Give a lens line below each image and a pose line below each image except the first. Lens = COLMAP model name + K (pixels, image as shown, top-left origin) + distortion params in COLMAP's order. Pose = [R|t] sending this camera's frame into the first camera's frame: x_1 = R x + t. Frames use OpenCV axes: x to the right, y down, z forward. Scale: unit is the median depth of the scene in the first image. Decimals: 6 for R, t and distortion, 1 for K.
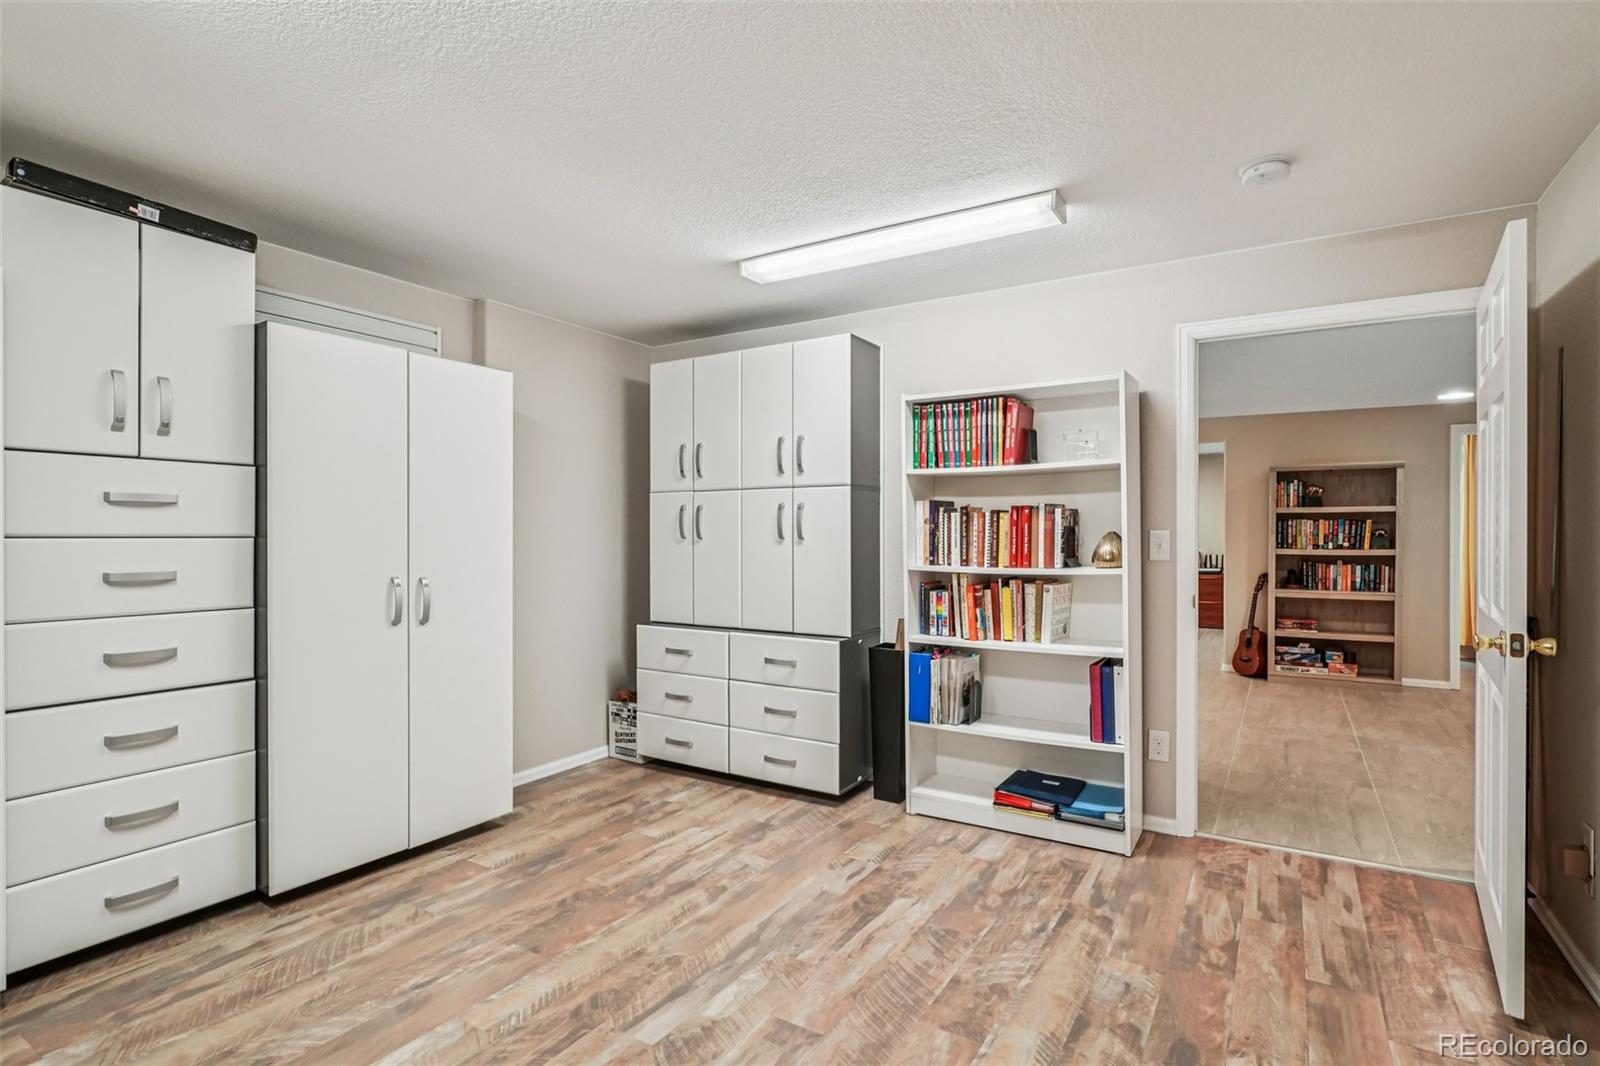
lens RADIAL K [[785.9, 0, 796.2], [0, 785.9, 542.2], [0, 0, 1]] dist [-0.022581, 0.000661]
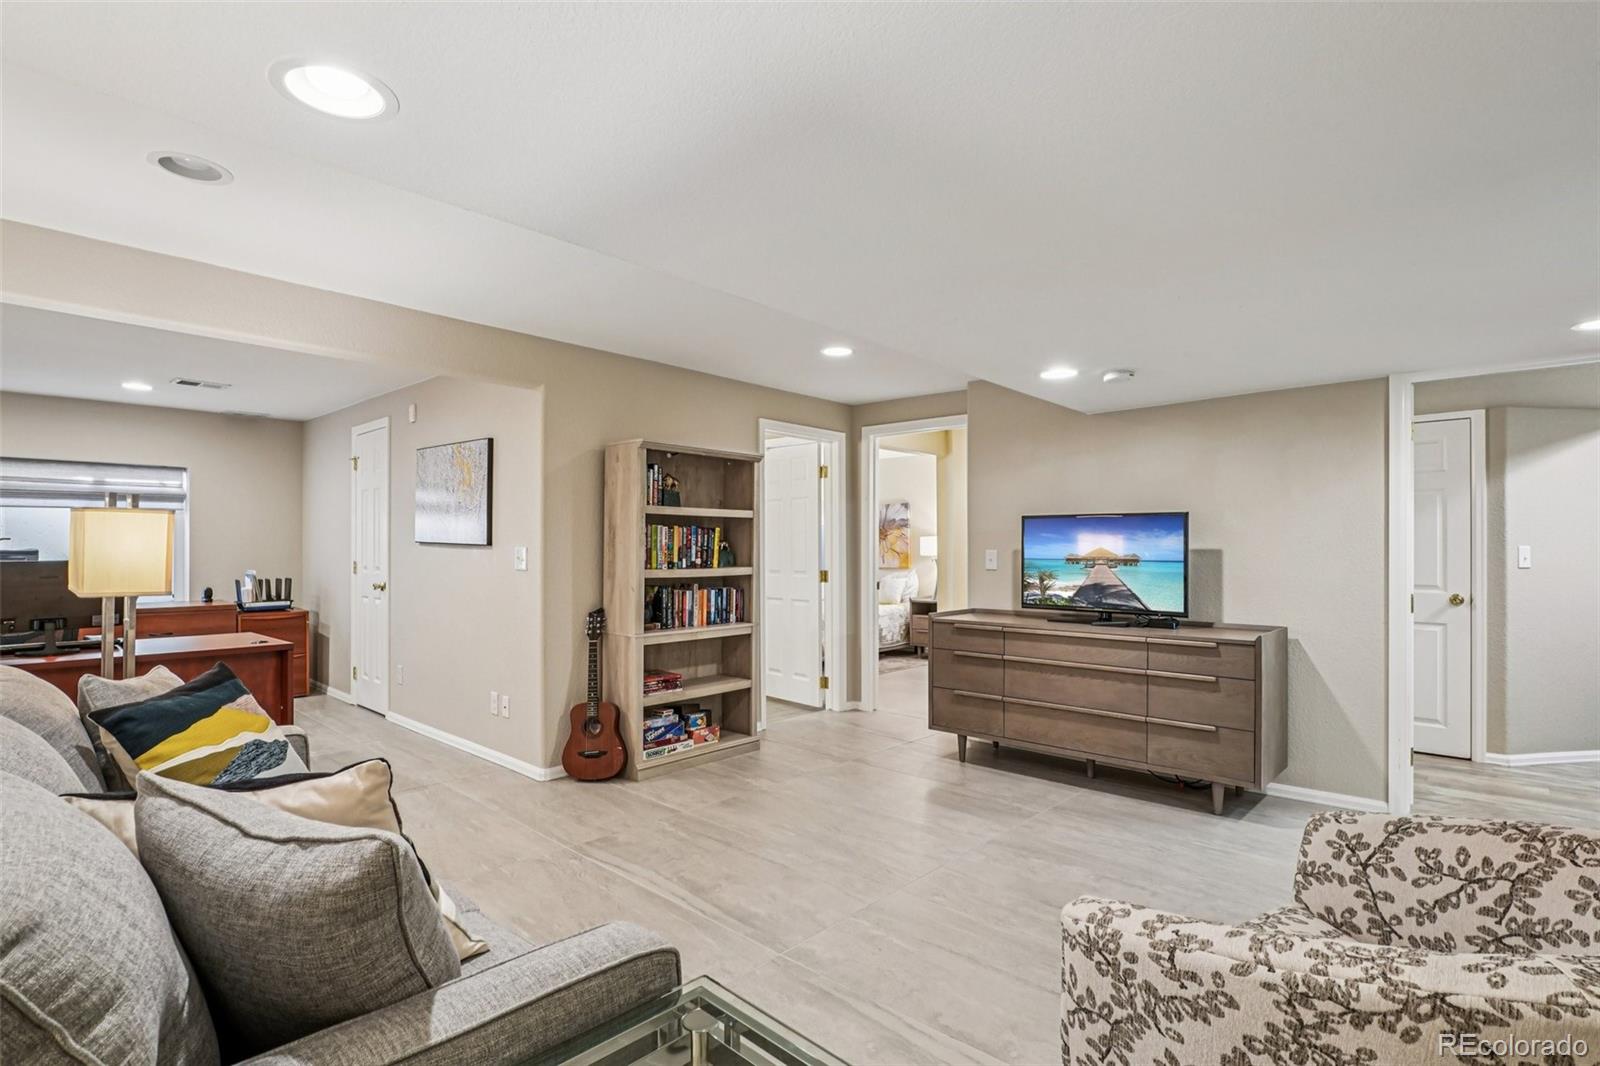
lens RADIAL K [[785.9, 0, 796.2], [0, 785.9, 542.2], [0, 0, 1]] dist [-0.022581, 0.000661]
pose [[0.181372, 0.008946, 0.983374, 0.000987], [0.005623, 0.999933, -0.010133, -0.000920], [-0.983398, 0.007367, 0.181310, 0.103475]]
